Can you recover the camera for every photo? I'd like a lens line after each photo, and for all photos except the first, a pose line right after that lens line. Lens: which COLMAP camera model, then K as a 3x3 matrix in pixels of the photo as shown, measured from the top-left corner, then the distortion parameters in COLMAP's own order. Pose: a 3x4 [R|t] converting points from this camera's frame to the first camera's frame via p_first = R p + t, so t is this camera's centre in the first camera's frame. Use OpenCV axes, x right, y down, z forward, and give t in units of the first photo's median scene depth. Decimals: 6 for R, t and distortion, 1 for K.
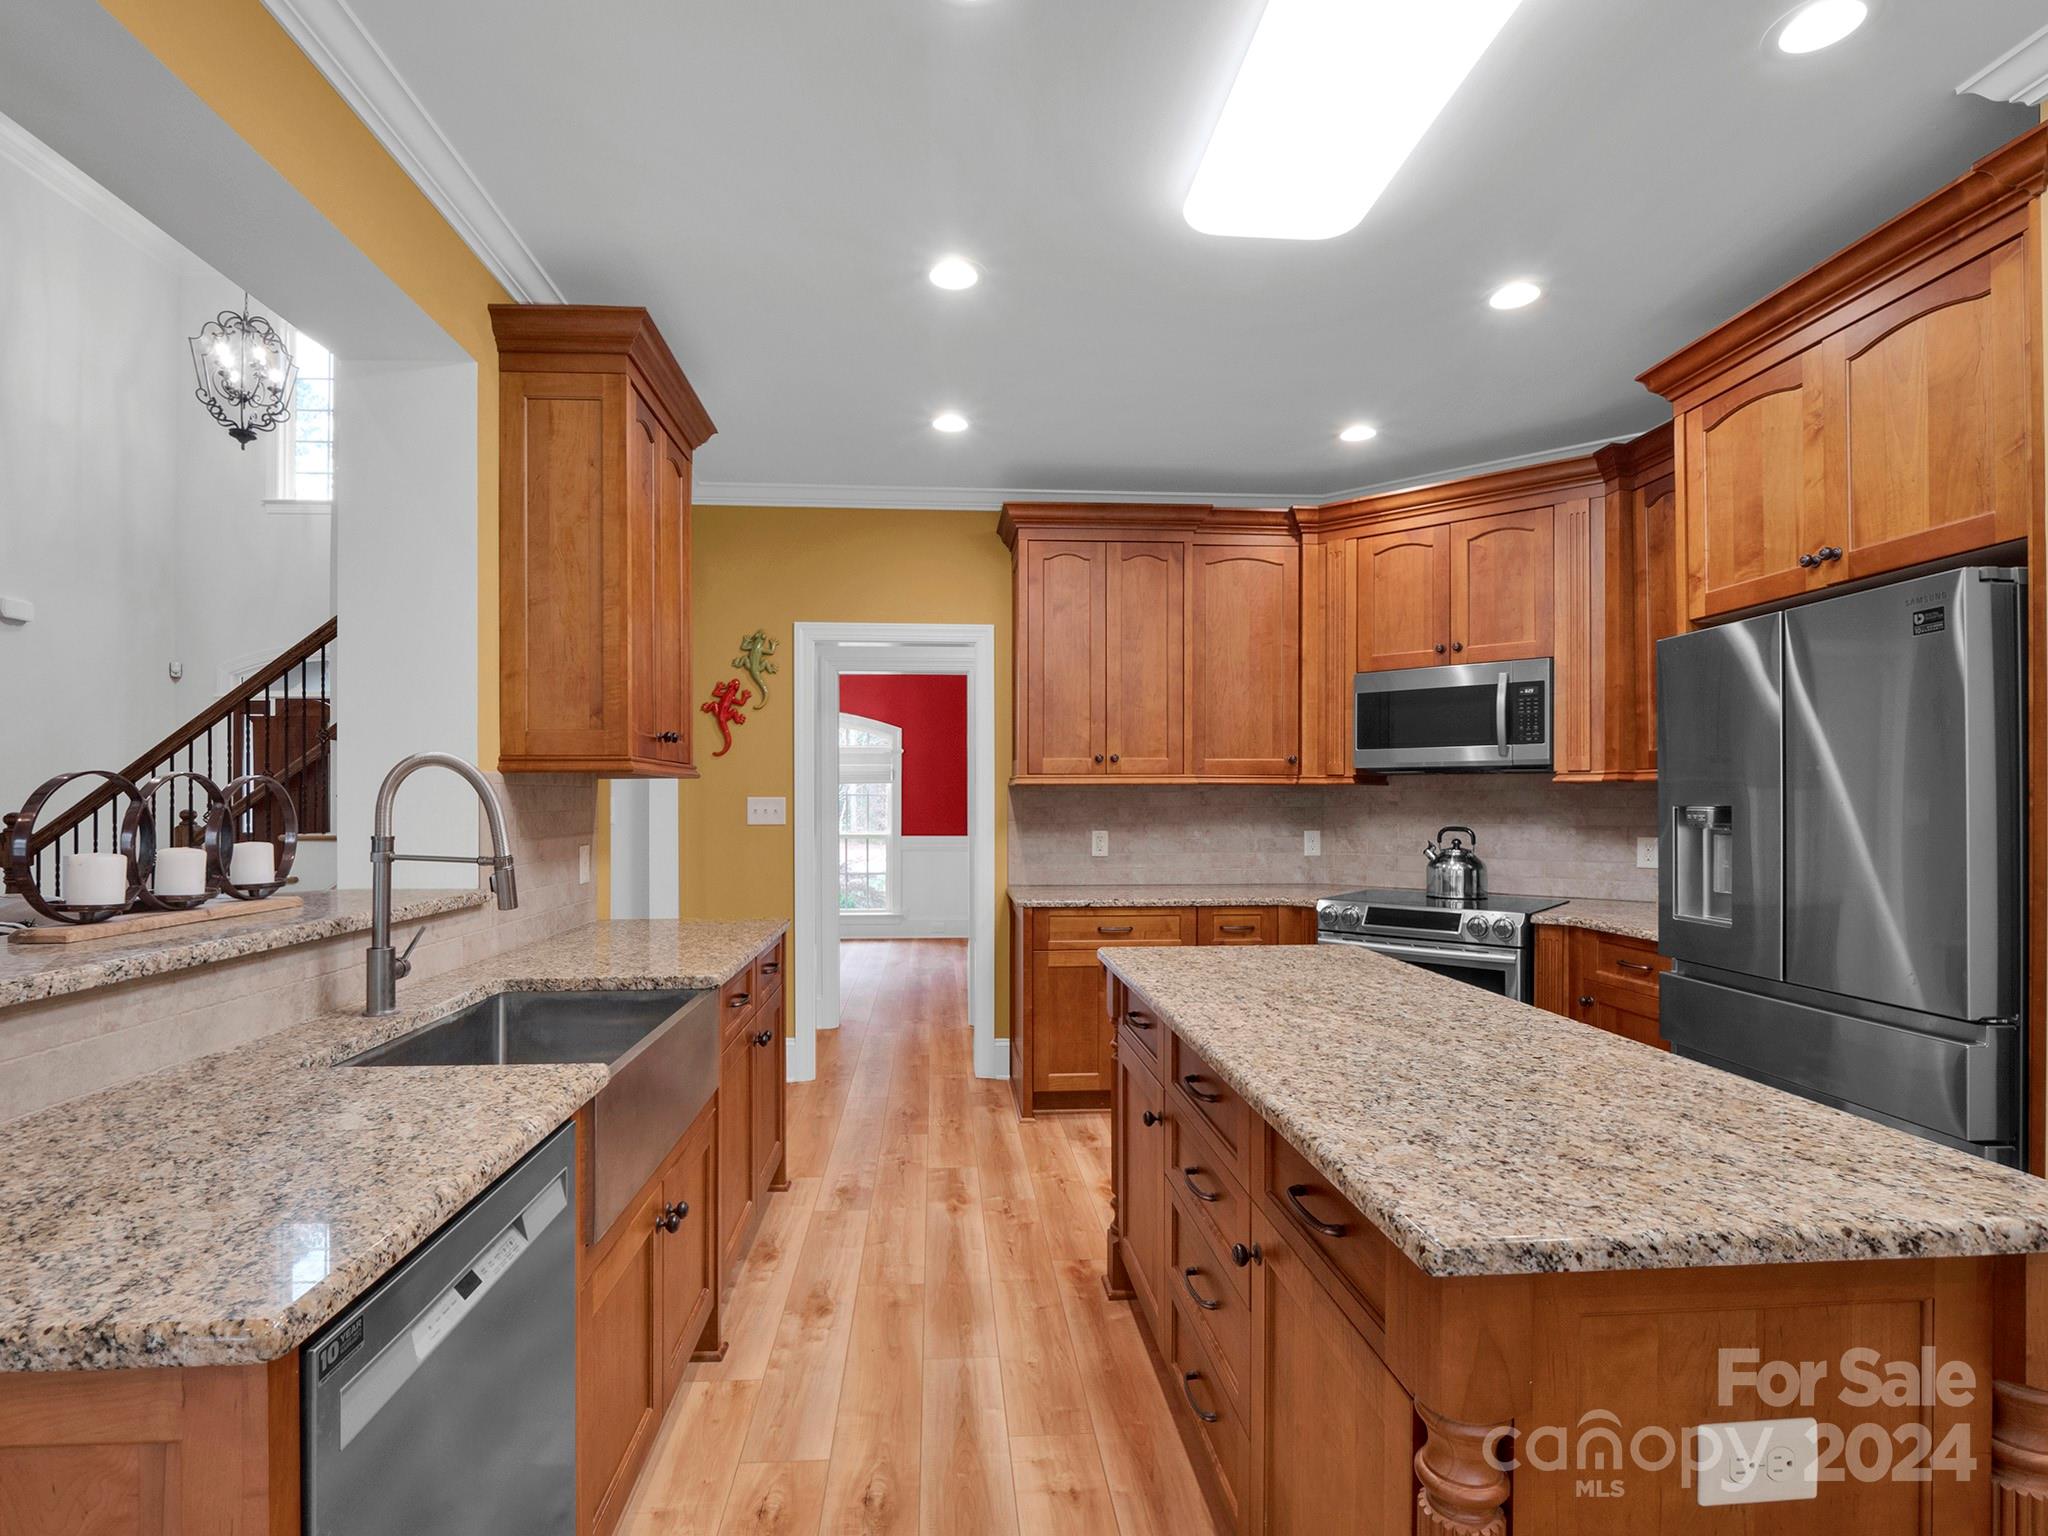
lens RADIAL K [[1020.6, 0, 996.8], [0, 1020.6, 792.5], [0, 0, 1]] dist [-0.008463, -0.003907]
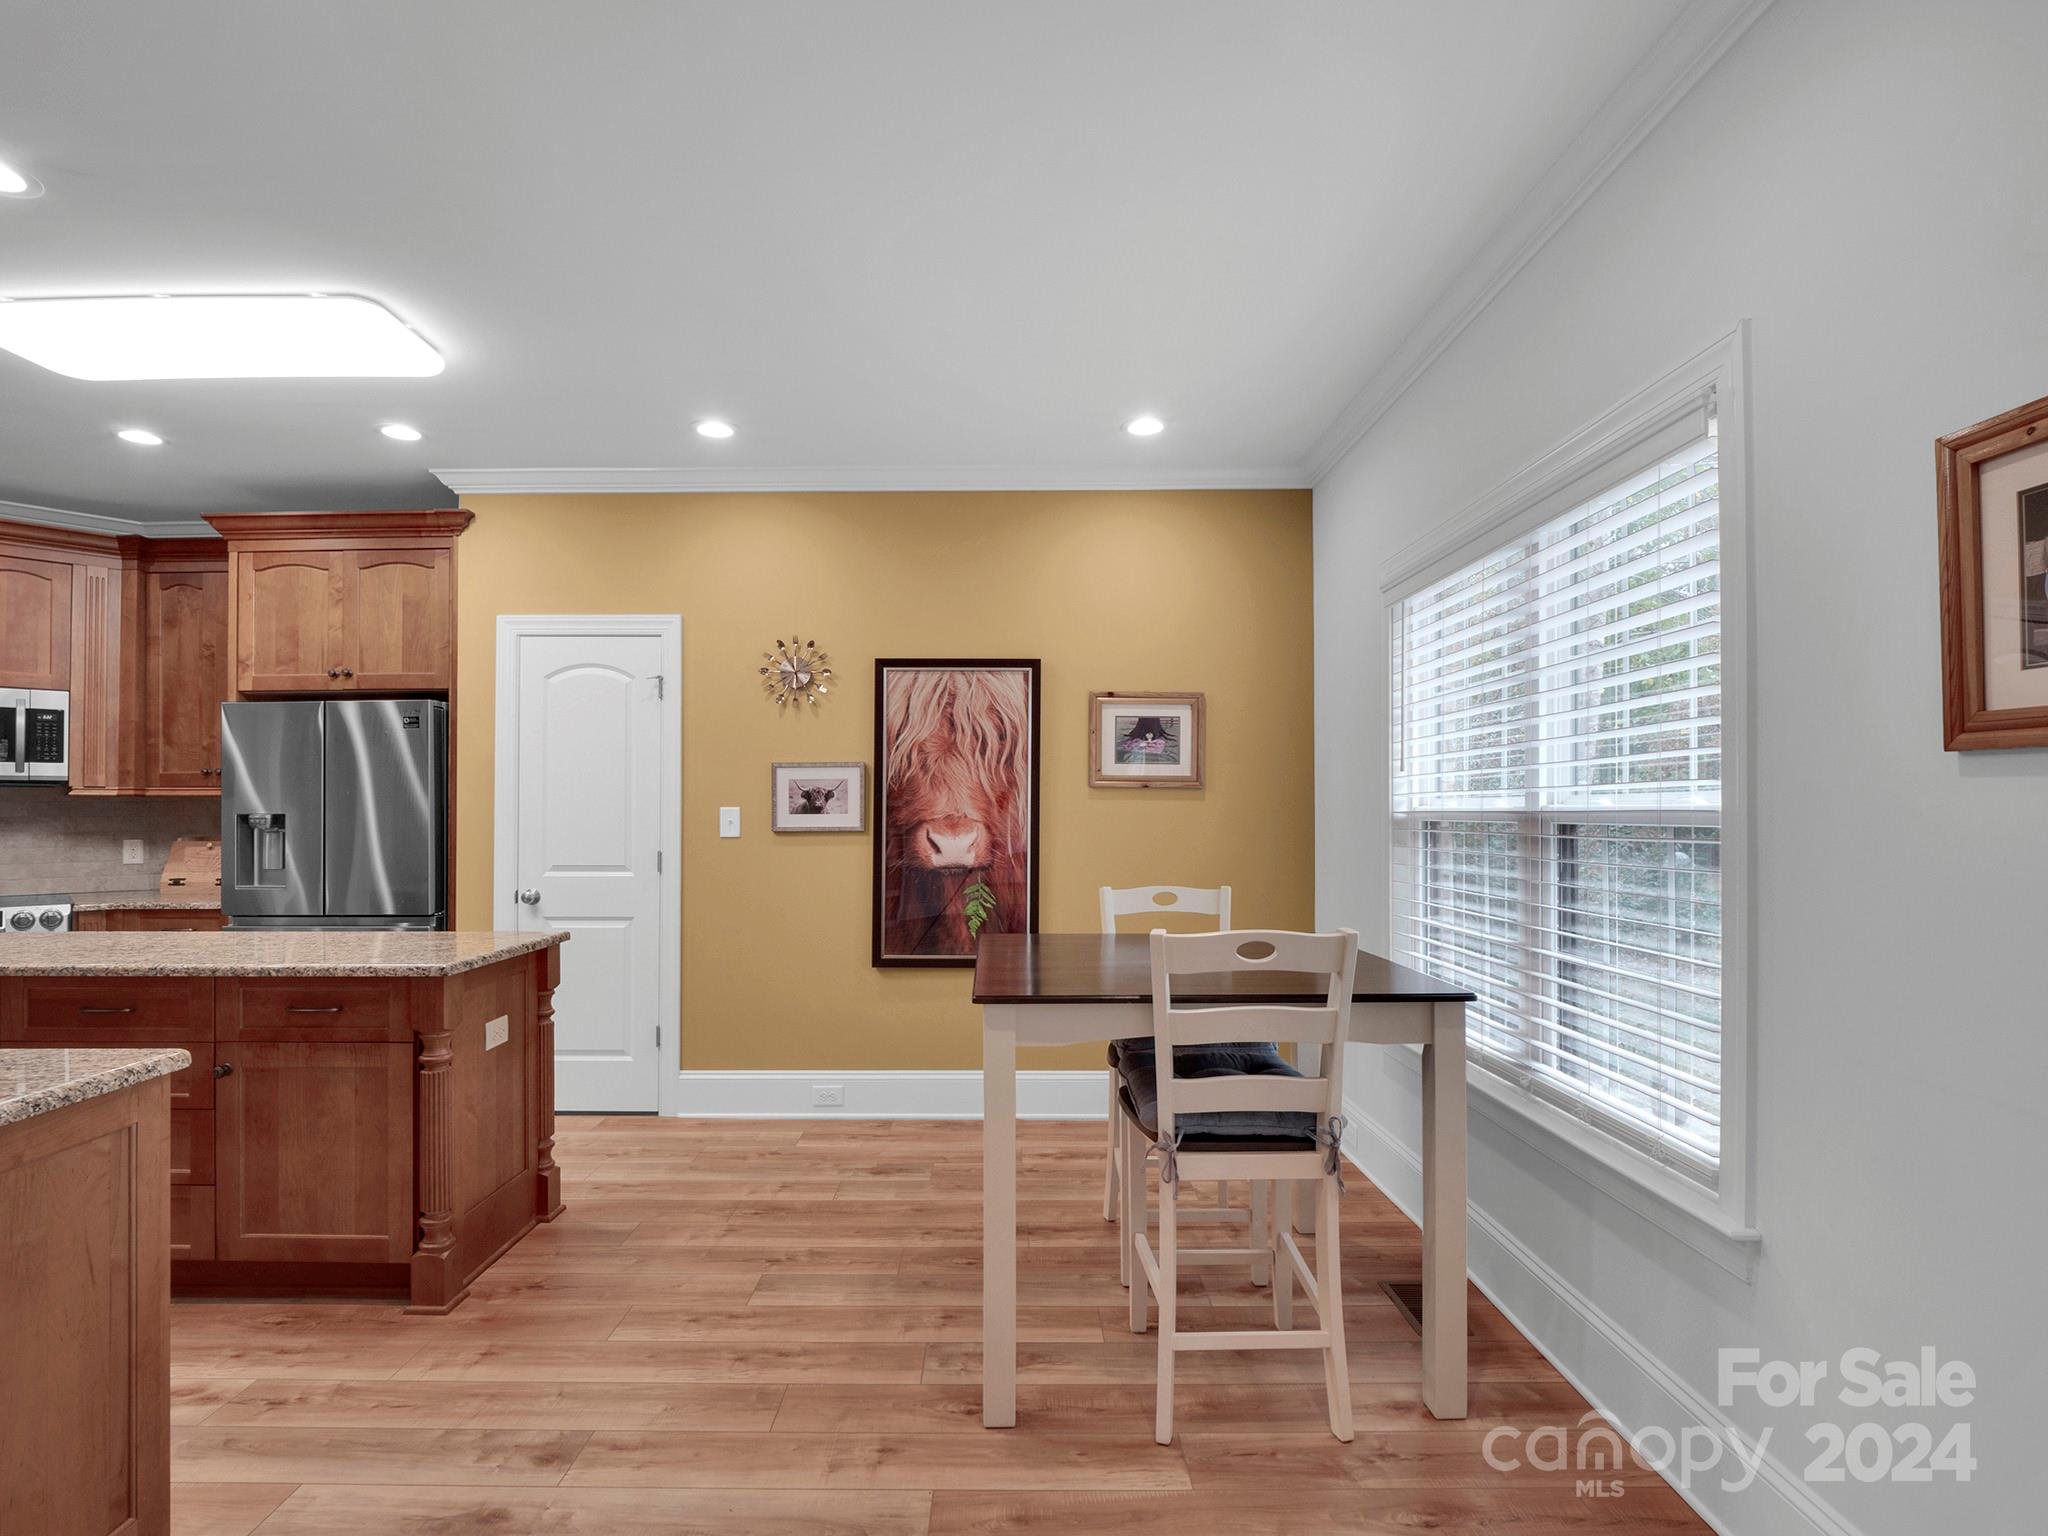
lens RADIAL K [[1020.6, 0, 1016.7], [0, 1020.6, 799.4], [0, 0, 1]] dist [-0.008463, -0.003907]
pose [[0.065802, 0.011228, 0.997769, -0.518686], [-0.008476, 0.999907, -0.010693, -0.002245], [-0.997797, -0.007754, 0.065892, -0.175056]]
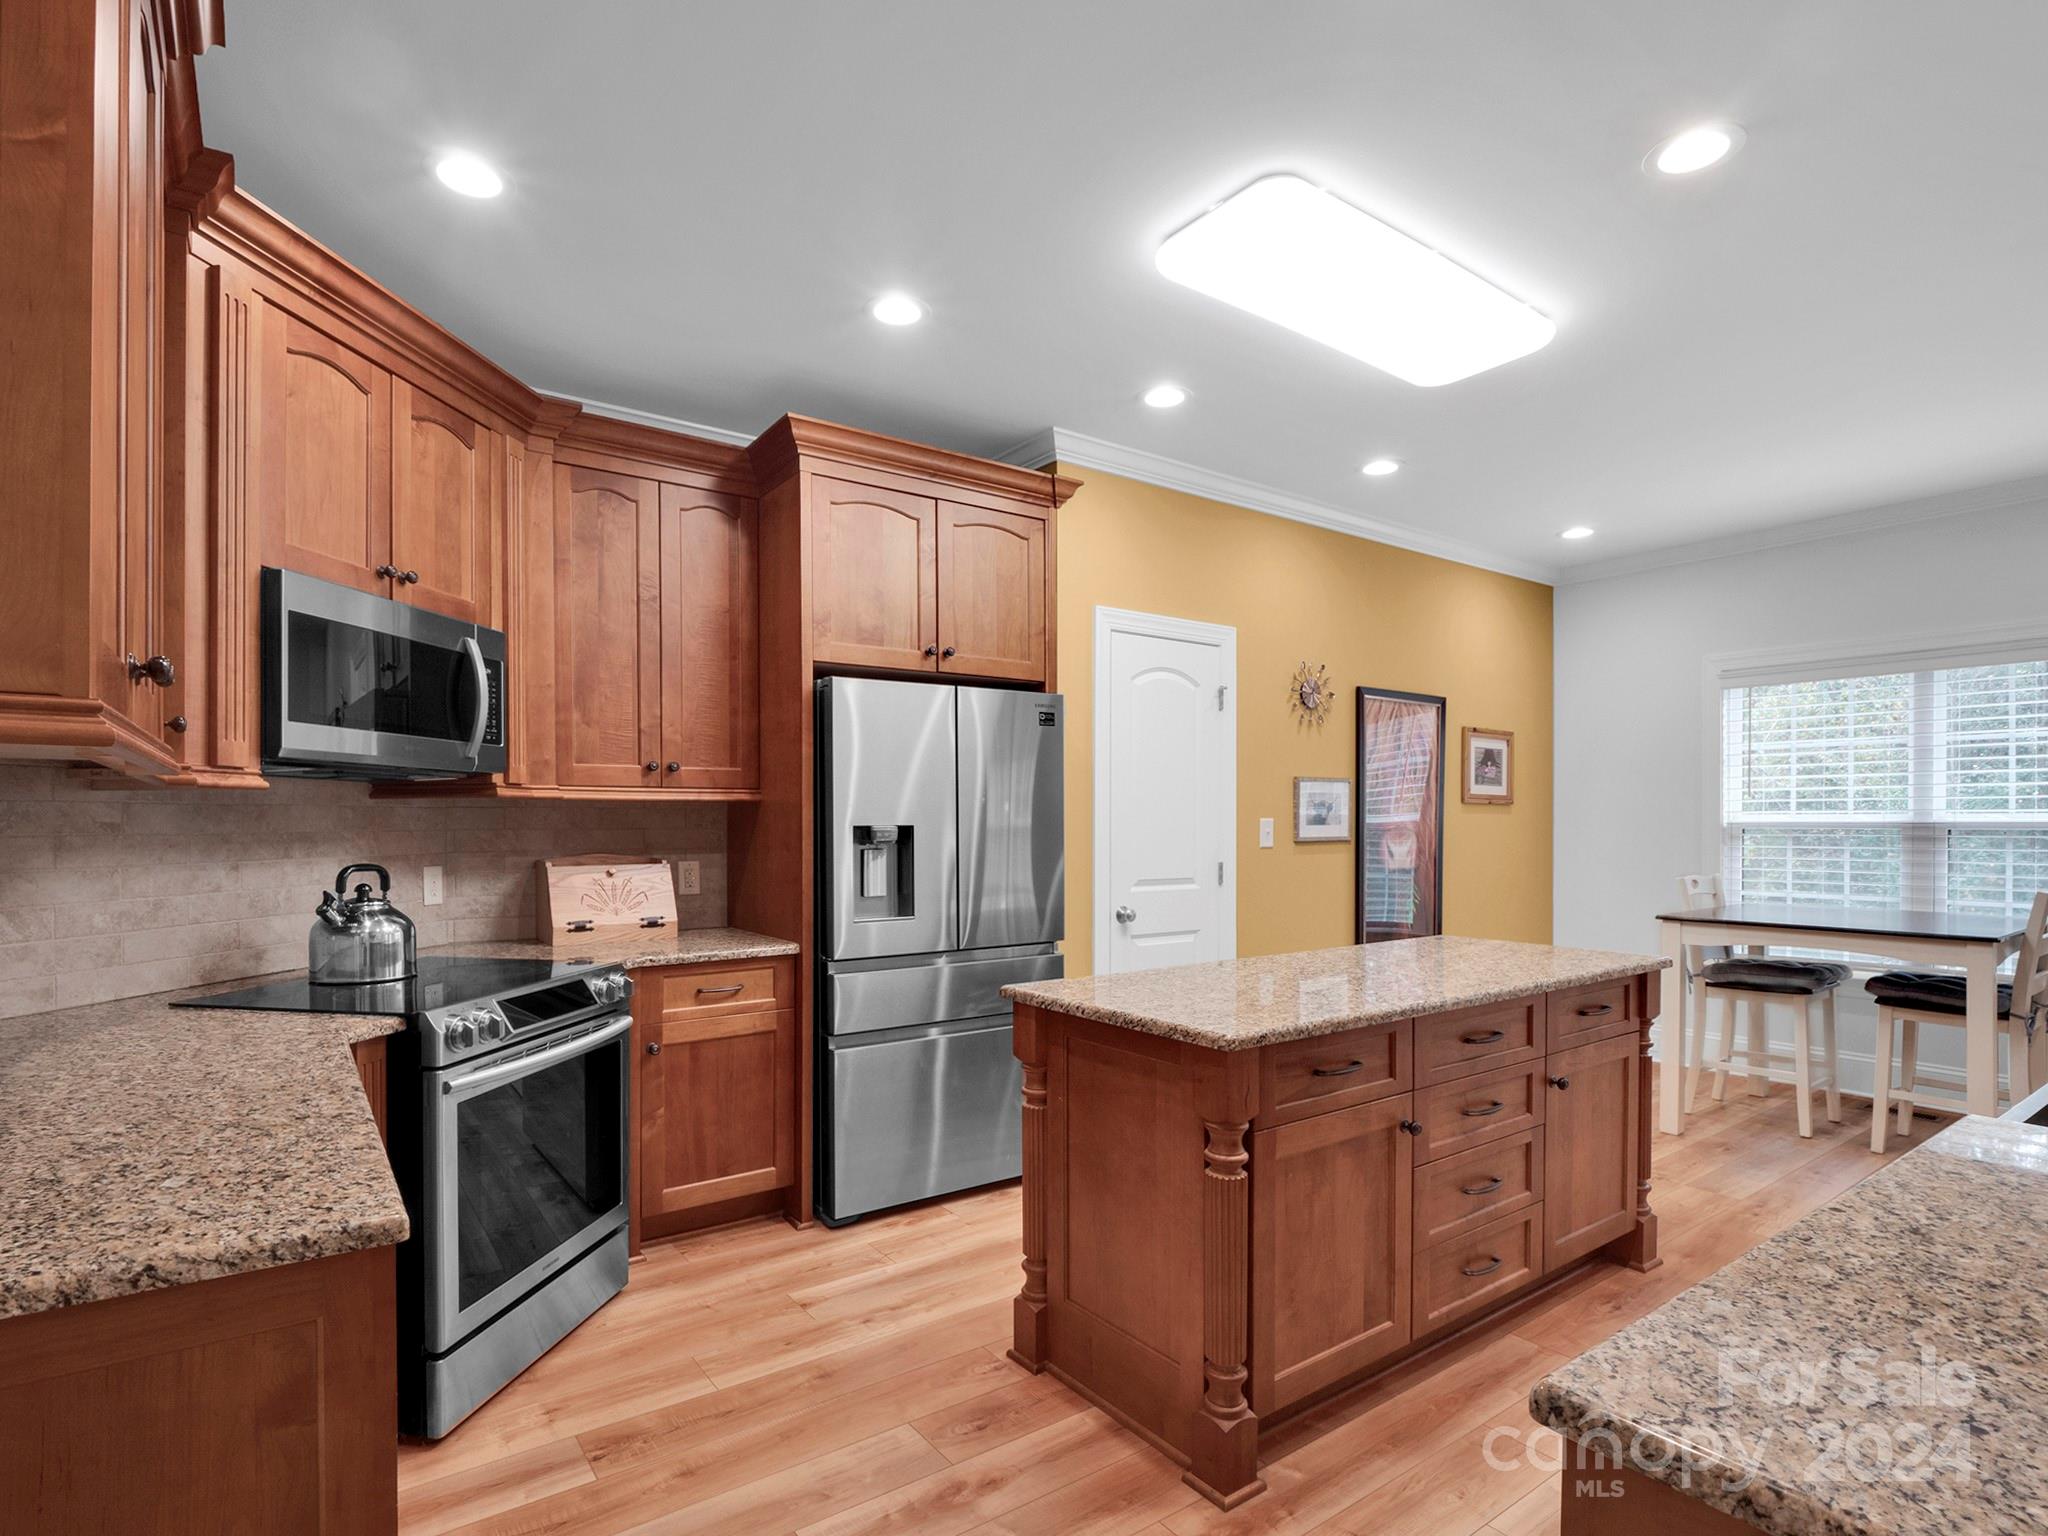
lens RADIAL K [[1020.6, 0, 1005.6], [0, 1020.6, 833.3], [0, 0, 1]] dist [-0.008463, -0.003907]
pose [[-0.527386, -0.011158, 0.849552, -0.271669], [-0.008466, 0.999933, 0.007878, 0.006744], [-0.849584, -0.003037, -0.527445, 0.999843]]
